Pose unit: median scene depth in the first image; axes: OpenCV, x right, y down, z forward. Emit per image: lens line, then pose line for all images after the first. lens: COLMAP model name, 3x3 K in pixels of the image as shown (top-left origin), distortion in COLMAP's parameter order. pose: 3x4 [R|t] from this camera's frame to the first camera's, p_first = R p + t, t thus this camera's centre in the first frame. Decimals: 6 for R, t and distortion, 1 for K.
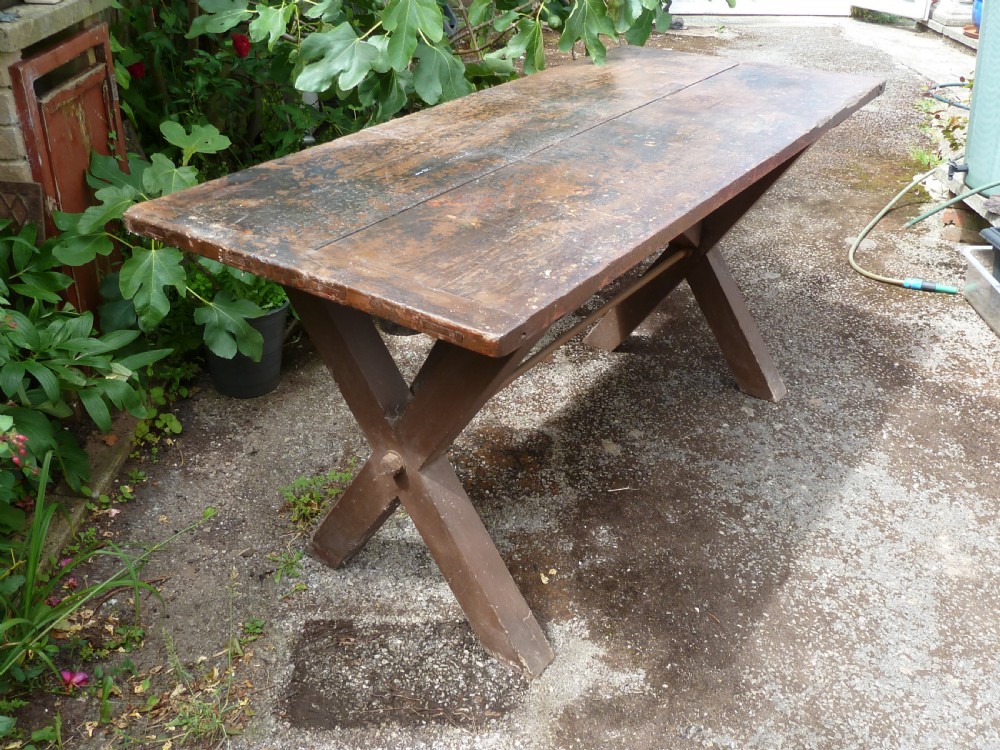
lens RADIAL K [[956.2, 0, 500.0], [0, 956.2, 375.0], [0, 0, 1]] dist [-0.038818, 0.003253]
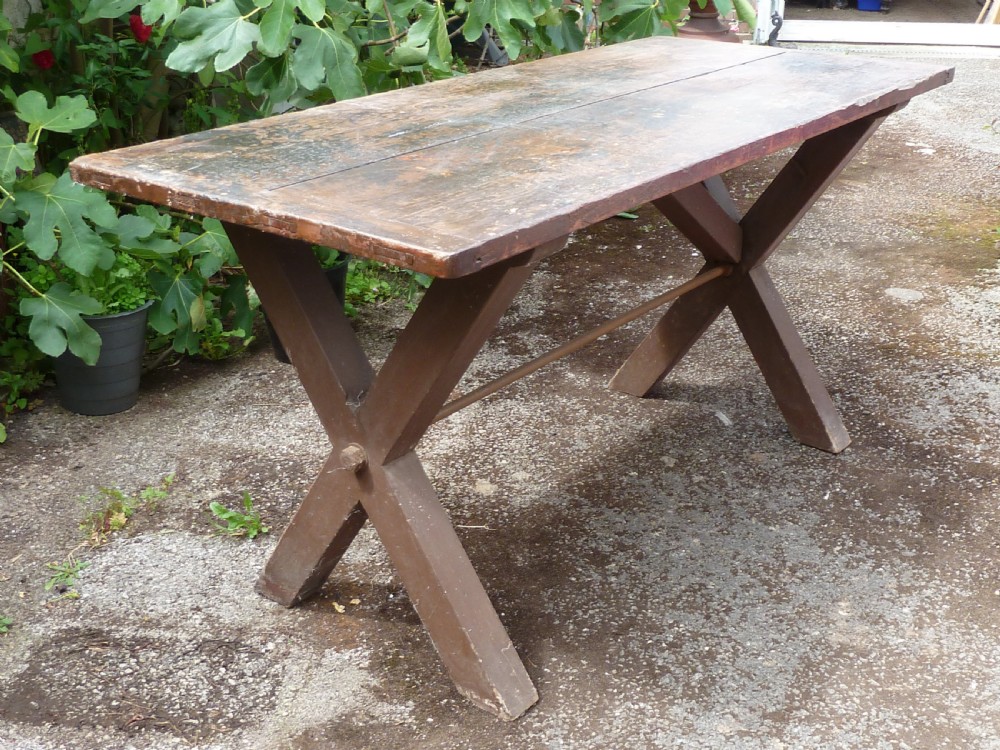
lens RADIAL K [[1275.6, 0, 498.7], [0, 1275.6, 377.8], [0, 0, 1]] dist [-0.043352, 0.016295]
pose [[0.992162, 0.050100, -0.114473, 0.277837], [-0.062992, 0.991717, -0.111932, 0.115832], [0.107917, 0.118266, 0.987100, -0.126389]]
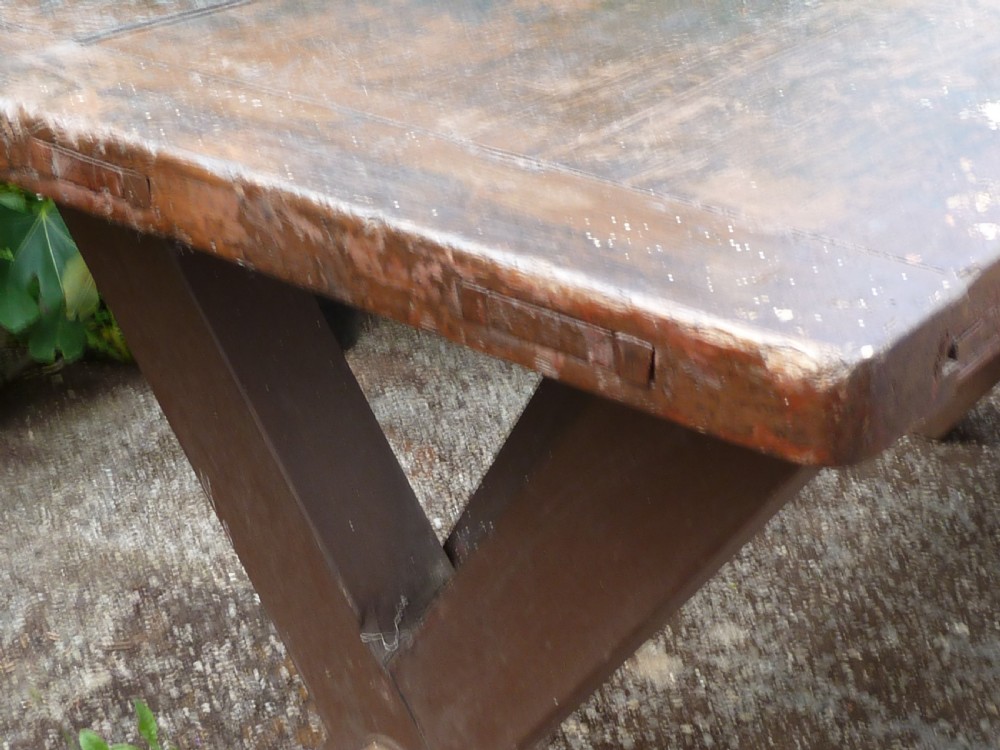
lens RADIAL K [[1596.8, 0, 500.0], [0, 1596.8, 375.0], [0, 0, 1]] dist [-0.025632, -0.037197]
pose [[0.986922, 0.055436, -0.151368, 0.161596], [-0.063622, 0.996732, -0.049784, -0.009050], [0.148113, 0.058763, 0.987223, 0.352639]]
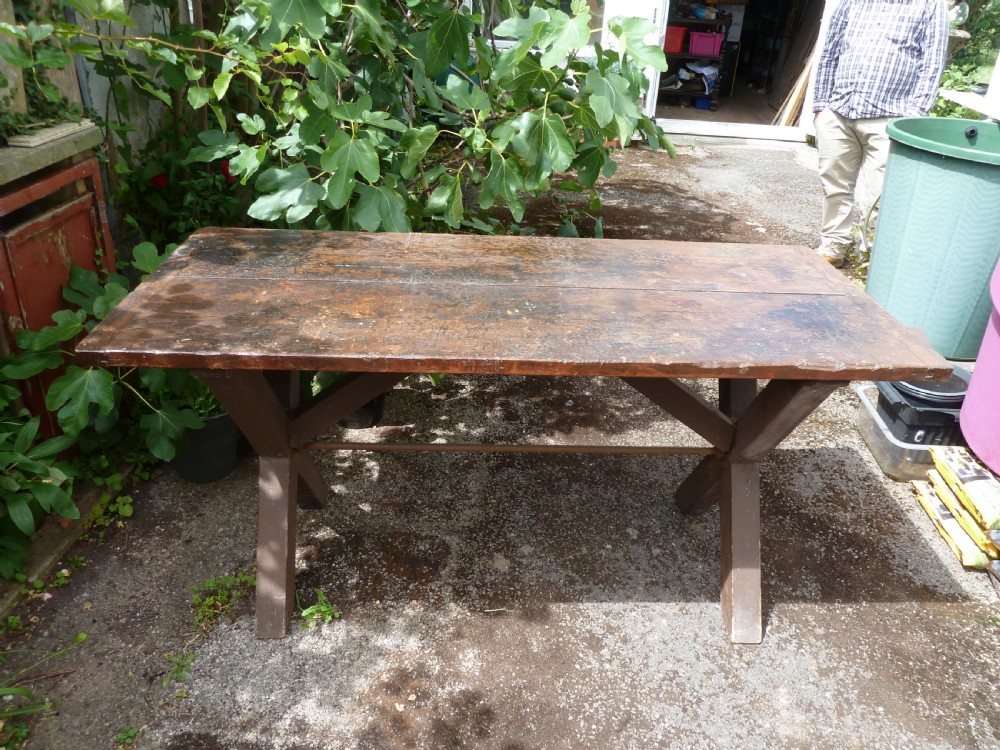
lens RADIAL K [[746.4, 0, 501.4], [0, 746.4, 371.6], [0, 0, 1]] dist [-0.036567, 0.007528]
pose [[0.996516, 0.071938, -0.042195, 0.152092], [-0.072713, 0.997206, -0.017114, -0.146434], [0.040846, 0.020123, 0.998963, 0.134572]]
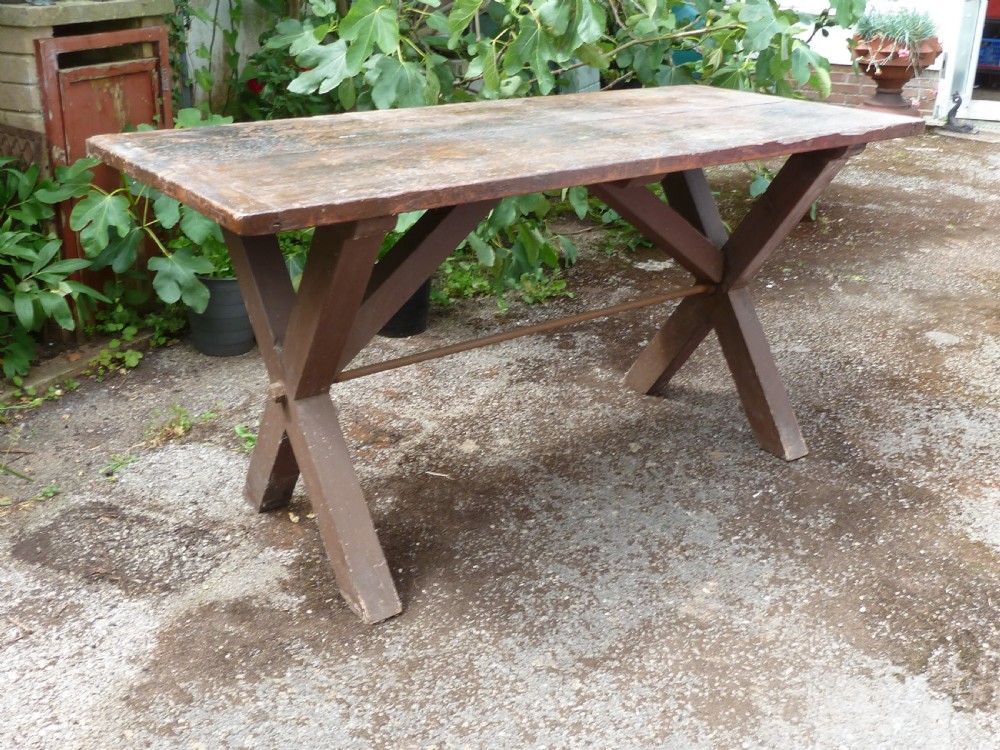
lens RADIAL K [[1062.4, 0, 496.7], [0, 1062.4, 374.9], [0, 0, 1]] dist [-0.039271, 0.000145]
pose [[0.919994, 0.161650, -0.357045, 0.585201], [-0.206375, 0.974263, -0.090672, 0.107653], [0.333198, 0.157103, 0.929676, -0.045207]]
